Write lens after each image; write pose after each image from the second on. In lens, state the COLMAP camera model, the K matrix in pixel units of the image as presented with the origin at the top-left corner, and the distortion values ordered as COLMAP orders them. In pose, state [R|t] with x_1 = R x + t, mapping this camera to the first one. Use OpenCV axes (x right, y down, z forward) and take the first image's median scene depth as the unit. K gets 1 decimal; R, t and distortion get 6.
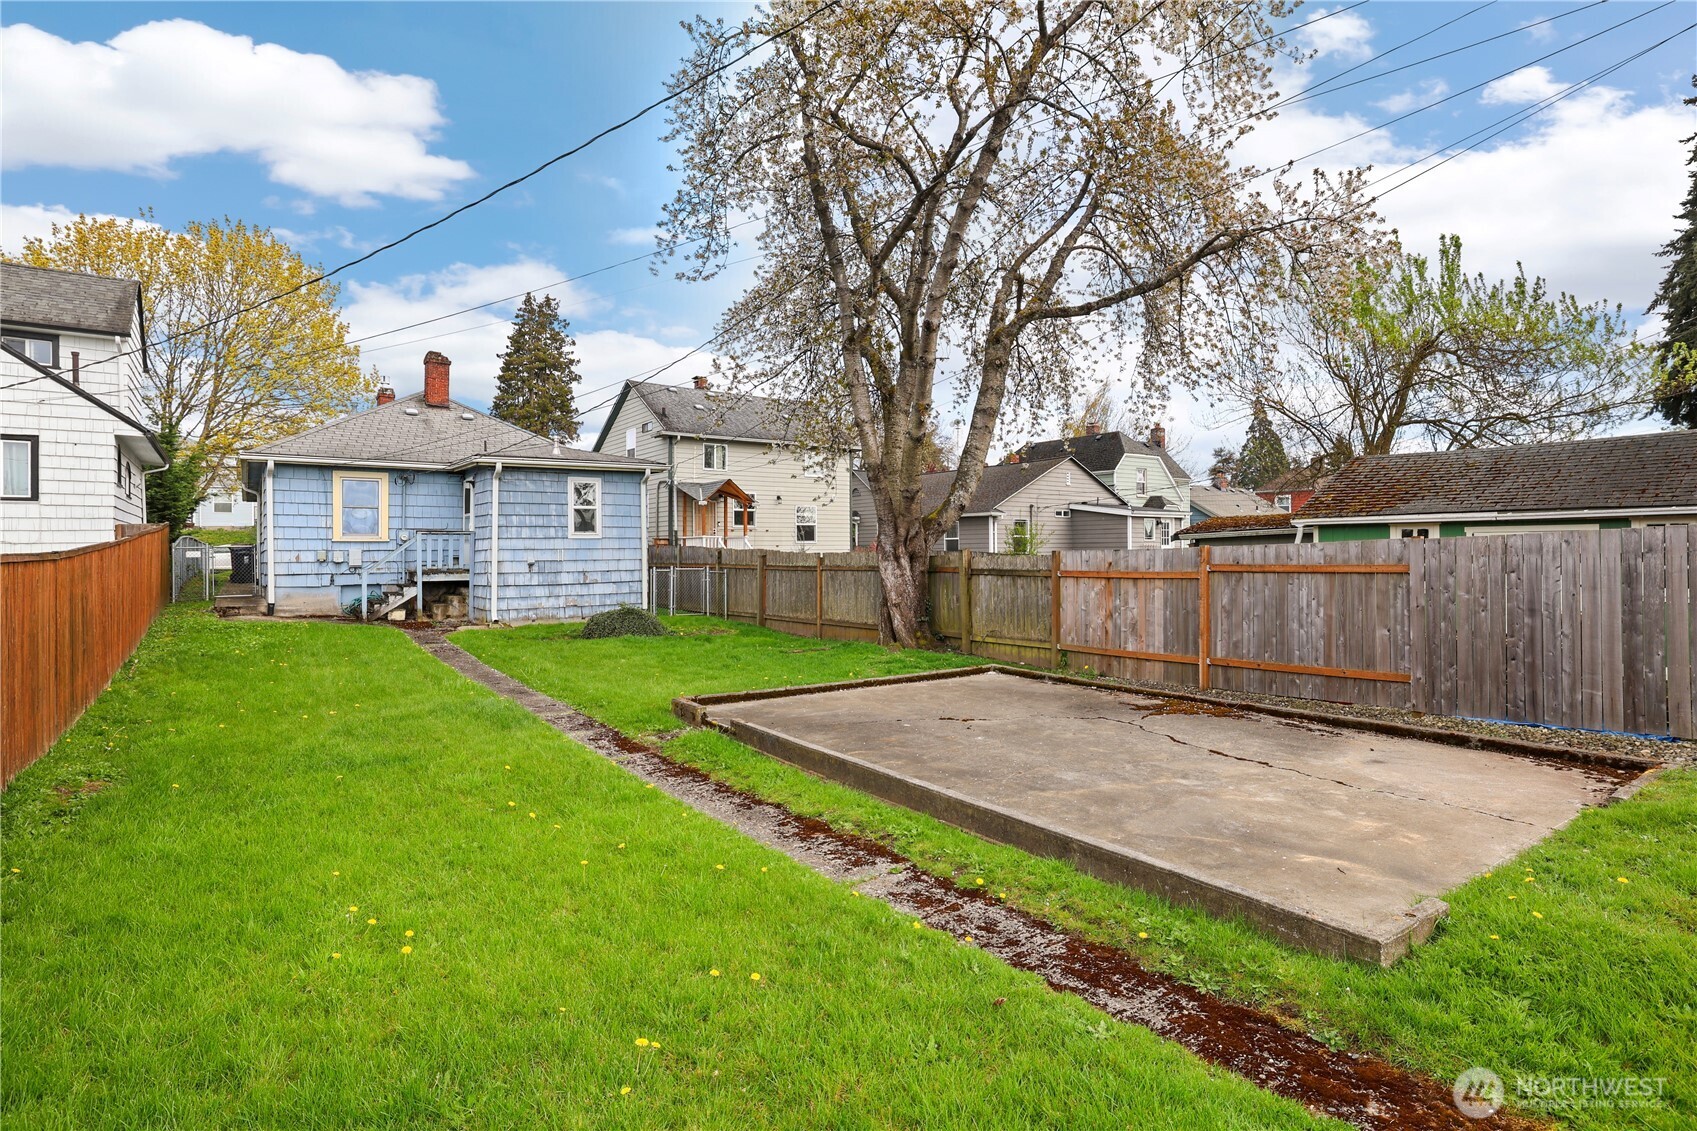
lens RADIAL K [[863.7, 0, 850.6], [0, 863.7, 564.4], [0, 0, 1]] dist [-0.020682, 0.005442]
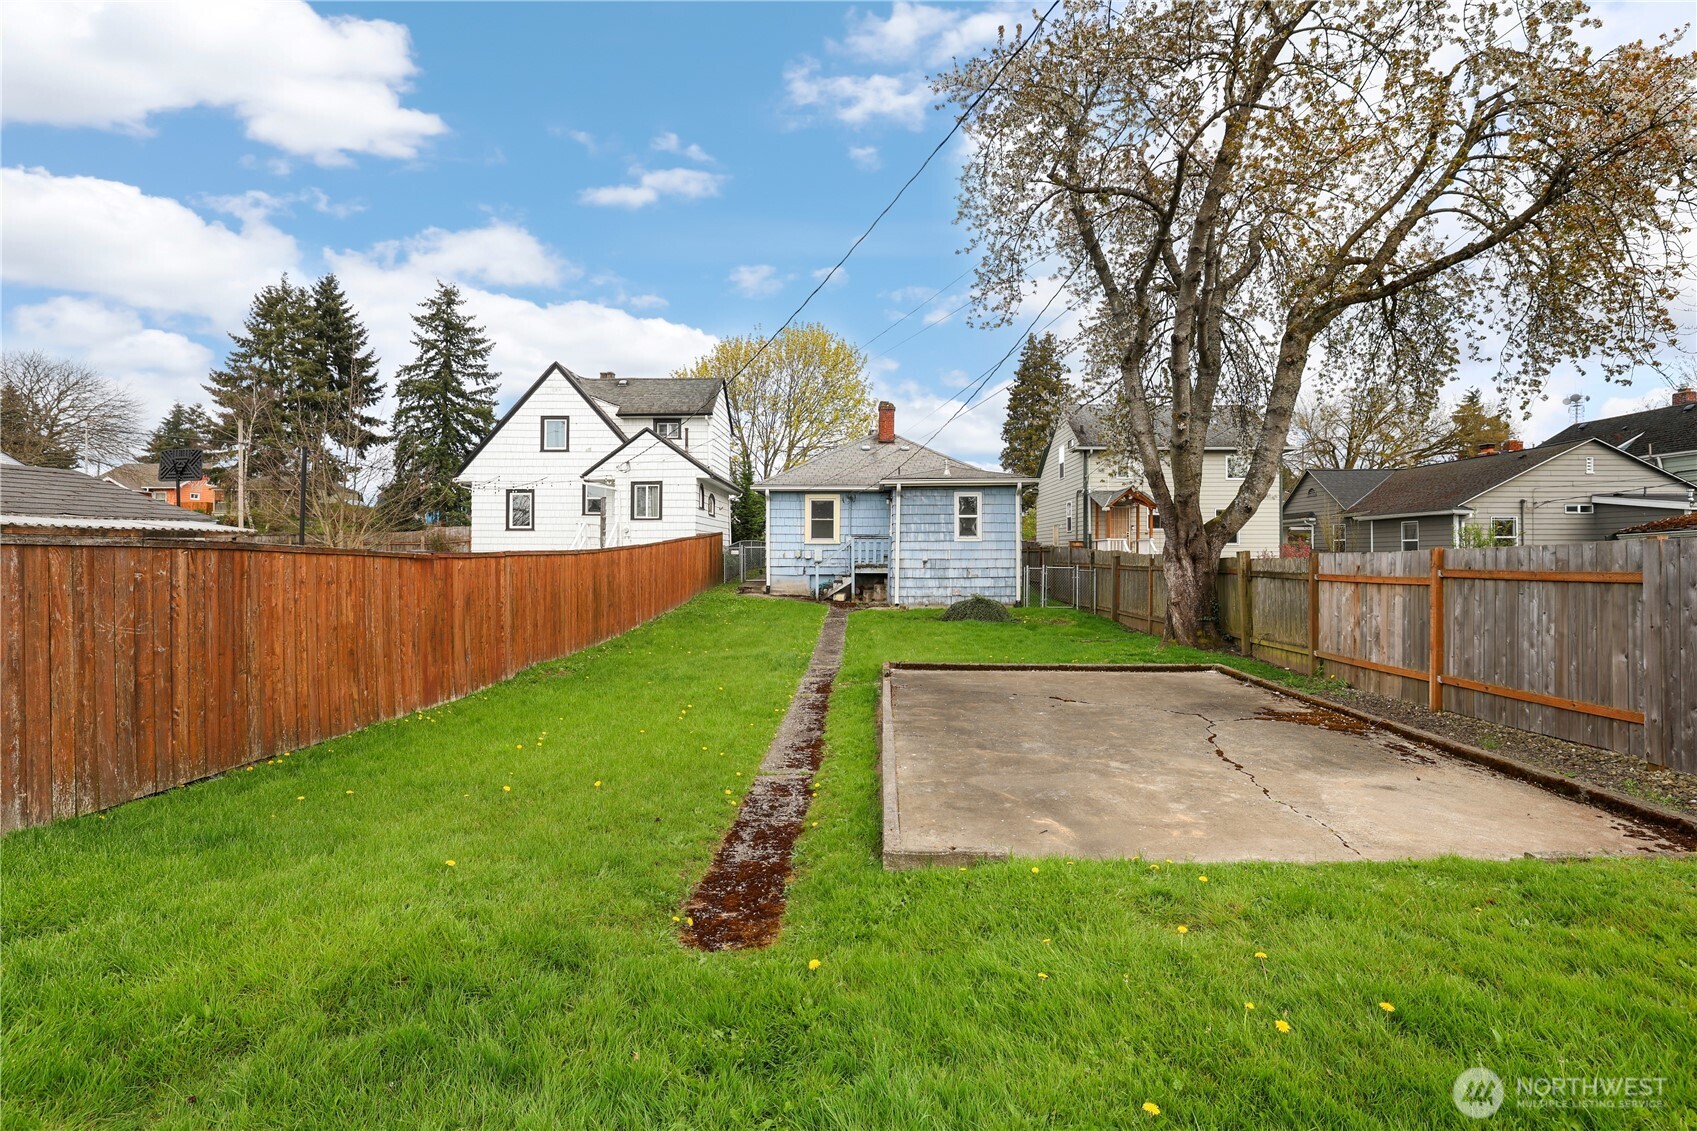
lens RADIAL K [[782.8, 0, 848.2], [0, 782.8, 557.9], [0, 0, 1]] dist [-0.021445, 0.002555]
pose [[0.793551, 0.009661, -0.608427, 0.312640], [-0.014766, 0.999885, -0.003383, -0.000158], [0.608324, 0.011669, 0.793603, 0.003352]]
